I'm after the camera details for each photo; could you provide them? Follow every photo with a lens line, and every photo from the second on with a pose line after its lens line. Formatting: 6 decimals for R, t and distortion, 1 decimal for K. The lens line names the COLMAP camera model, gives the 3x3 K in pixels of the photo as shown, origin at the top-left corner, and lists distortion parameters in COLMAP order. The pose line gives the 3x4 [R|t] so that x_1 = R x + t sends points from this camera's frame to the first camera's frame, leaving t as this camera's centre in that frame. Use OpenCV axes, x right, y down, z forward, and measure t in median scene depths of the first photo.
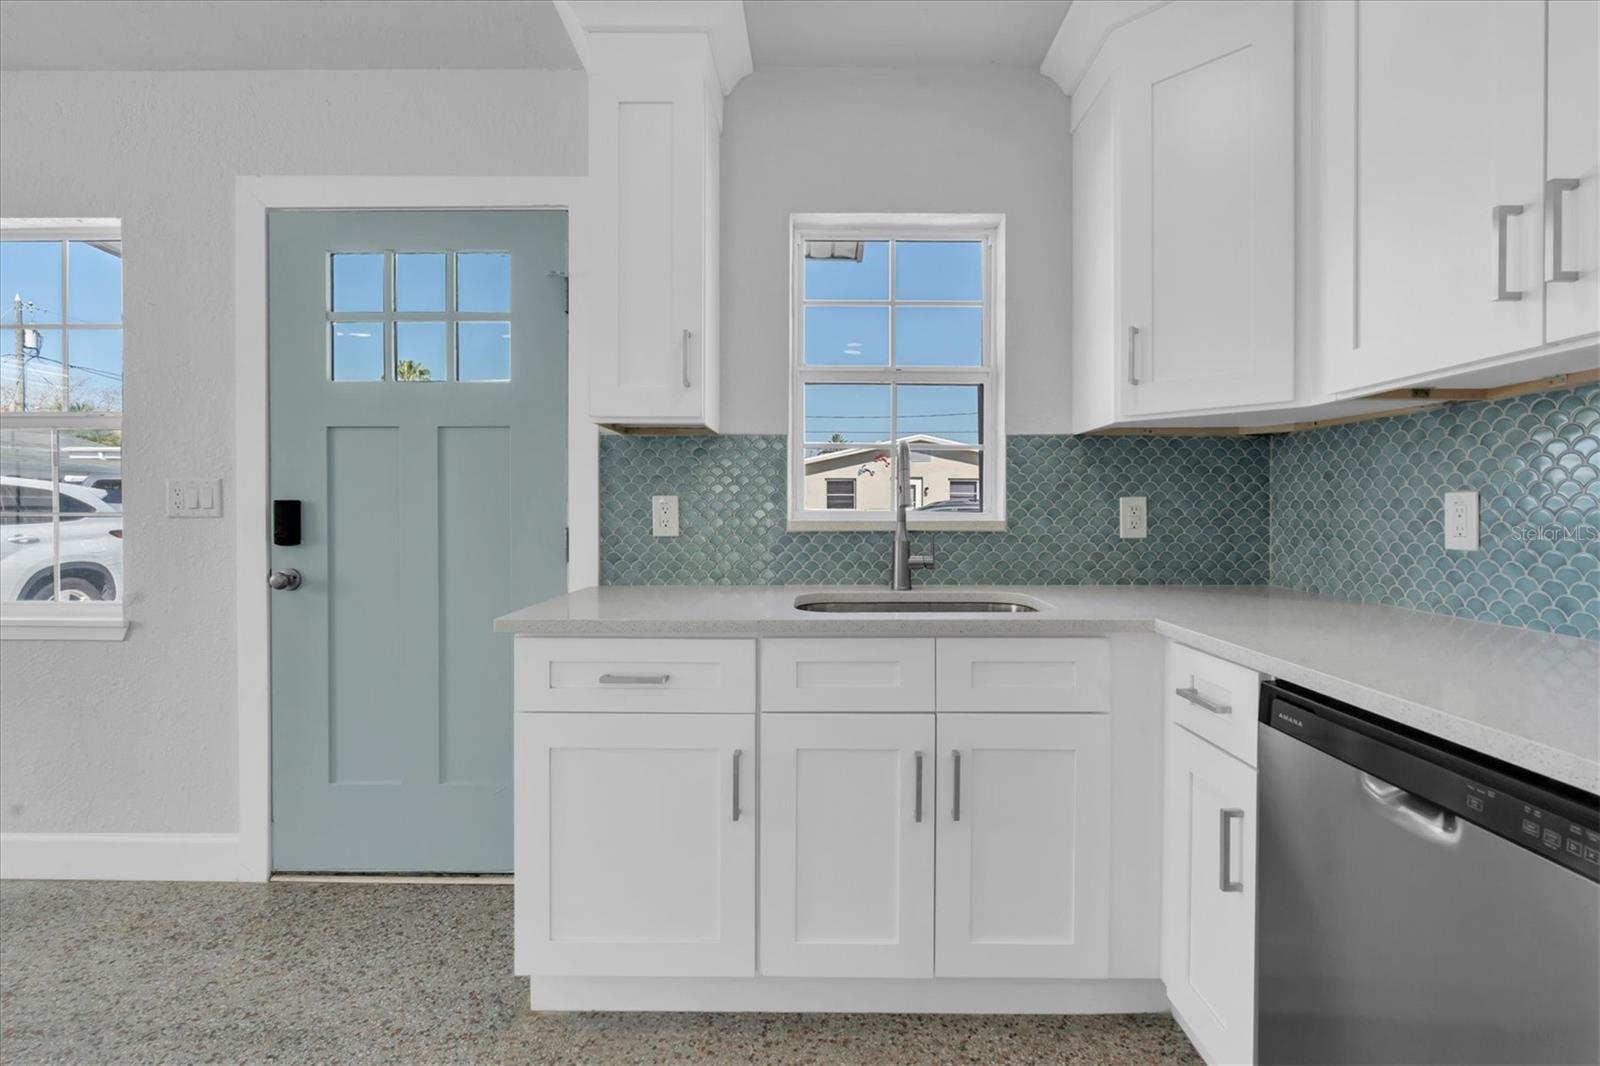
lens RADIAL K [[712.3, 0, 844.8], [0, 712.3, 517.8], [0, 0, 1]] dist [-0.009641, 0.002866]
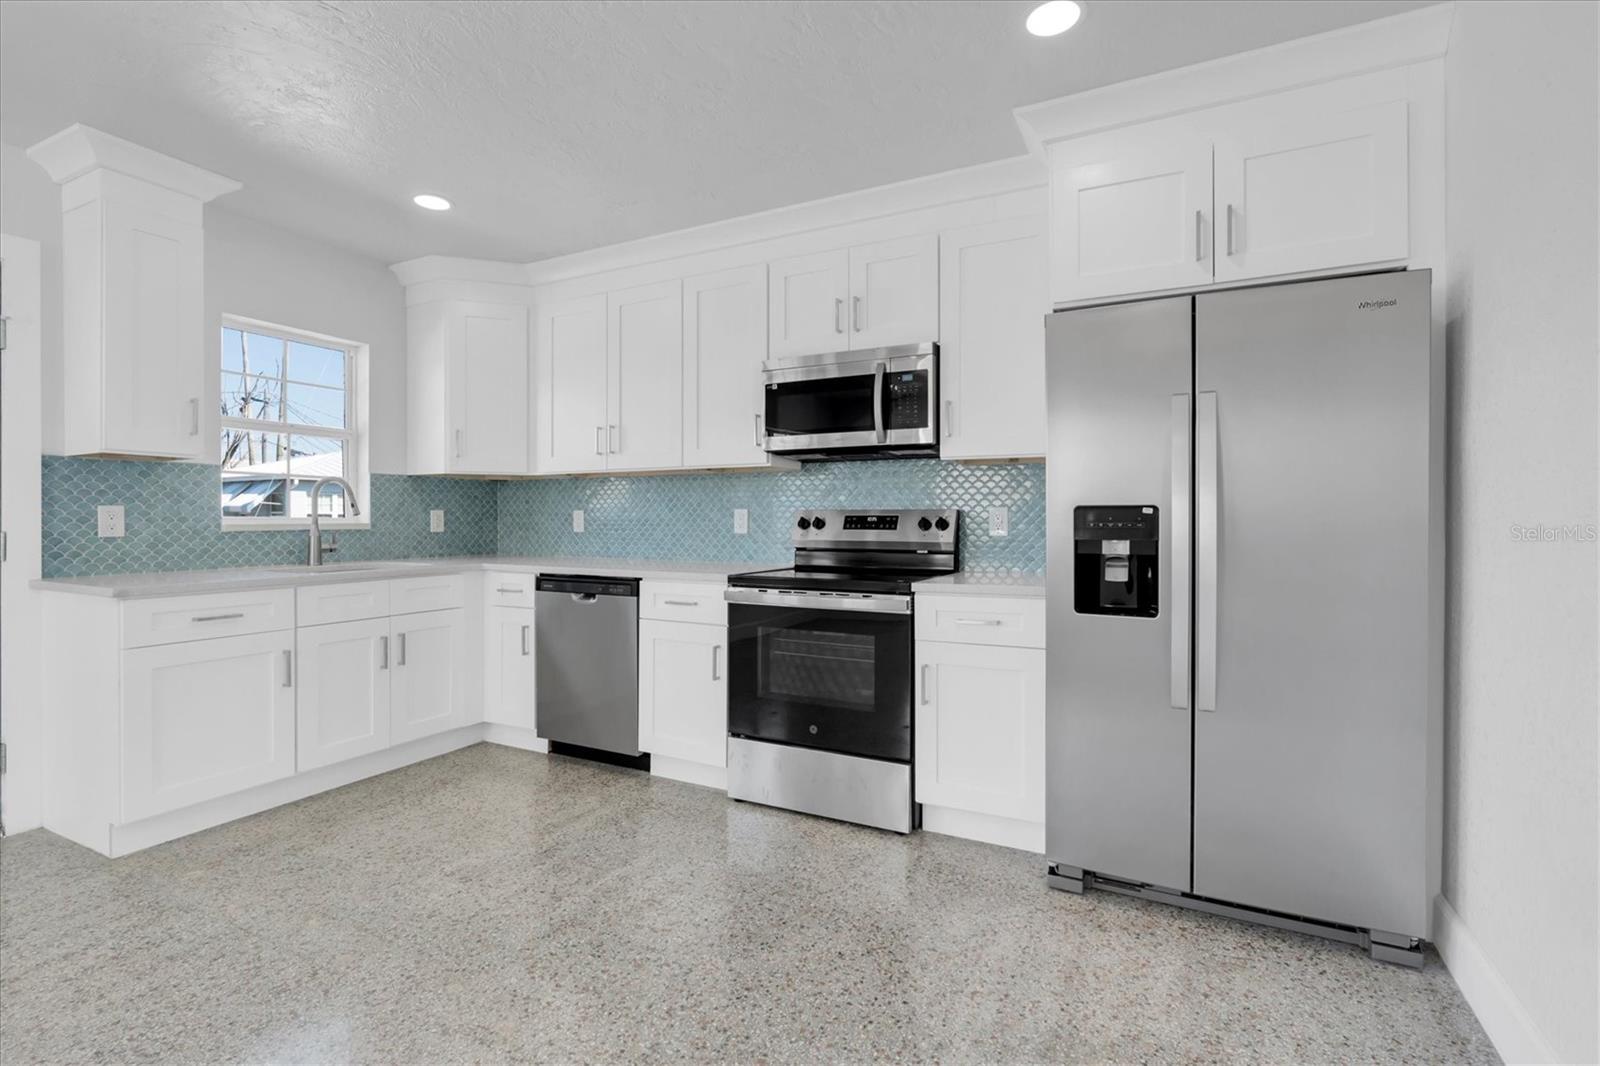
lens RADIAL K [[712.3, 0, 795.3], [0, 712.3, 520.2], [0, 0, 1]] dist [-0.009641, 0.002866]
pose [[0.461764, -0.002384, 0.887000, -0.827527], [0.009481, 0.999953, -0.002248, 0.010504], [-0.886952, 0.009447, 0.461765, -0.705836]]
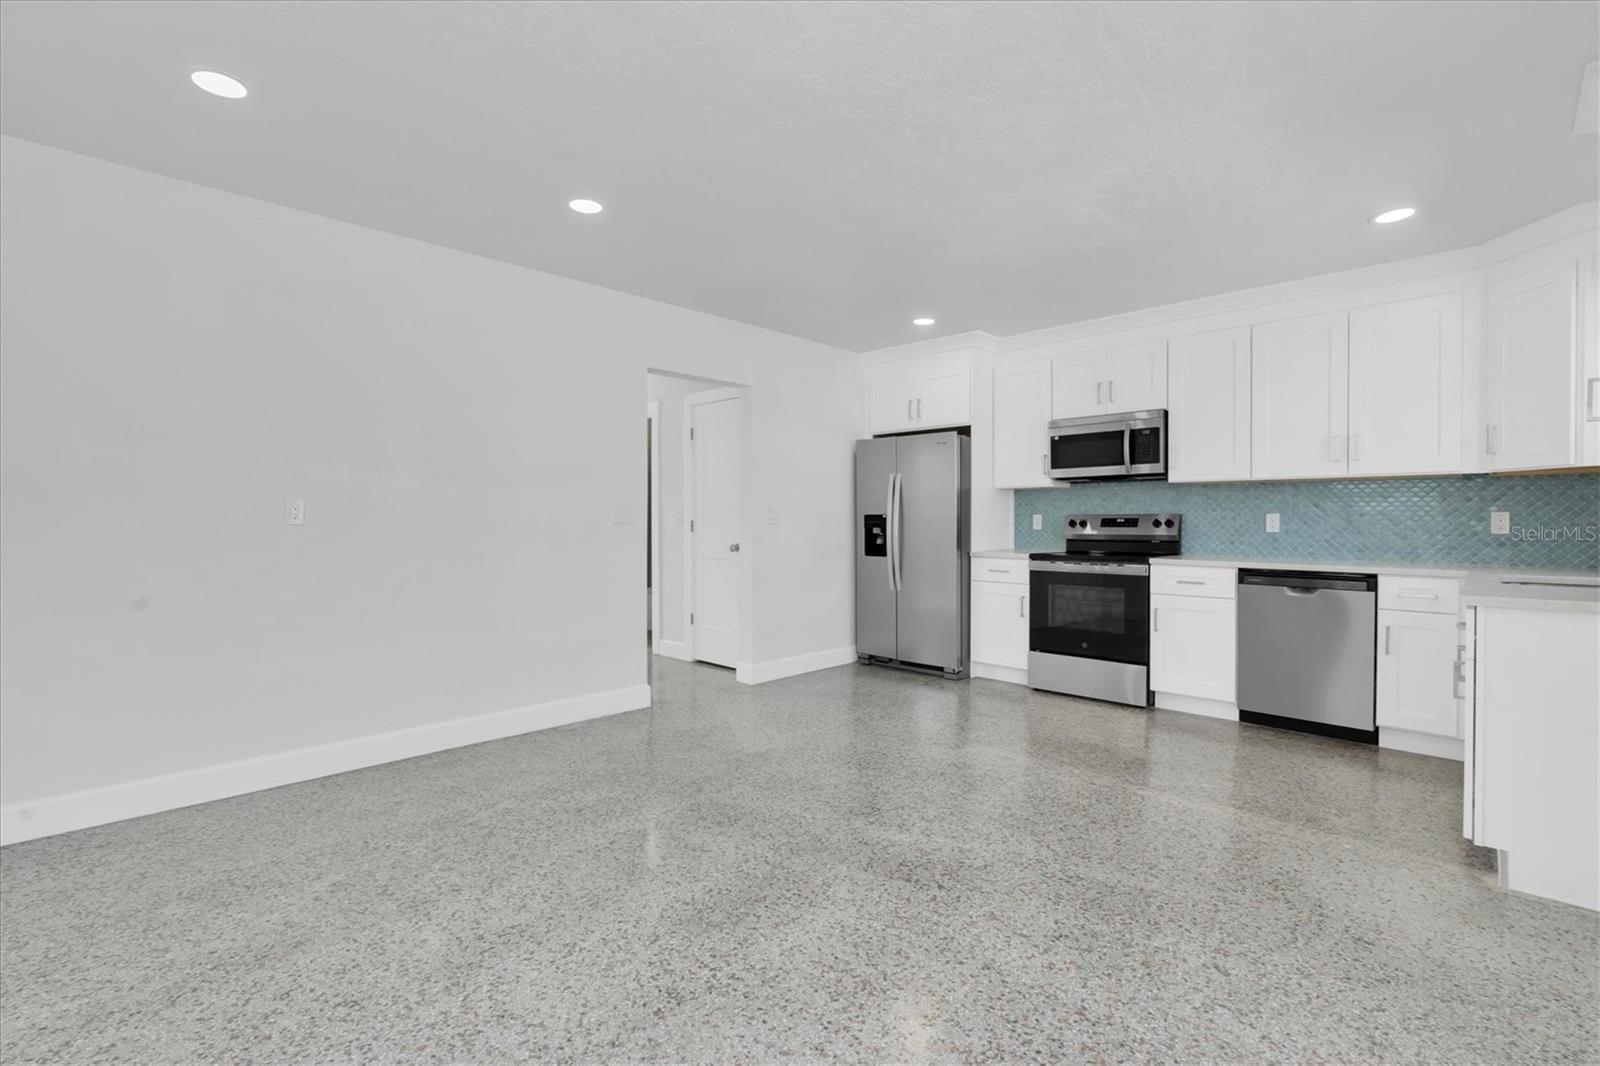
lens RADIAL K [[712.3, 0, 827.6], [0, 712.3, 524.4], [0, 0, 1]] dist [-0.009641, 0.002866]
pose [[0.692264, -0.006647, 0.721614, -1.761769], [0.010735, 0.999942, -0.001087, 0.011407], [-0.721565, 0.008499, 0.692295, -1.068718]]
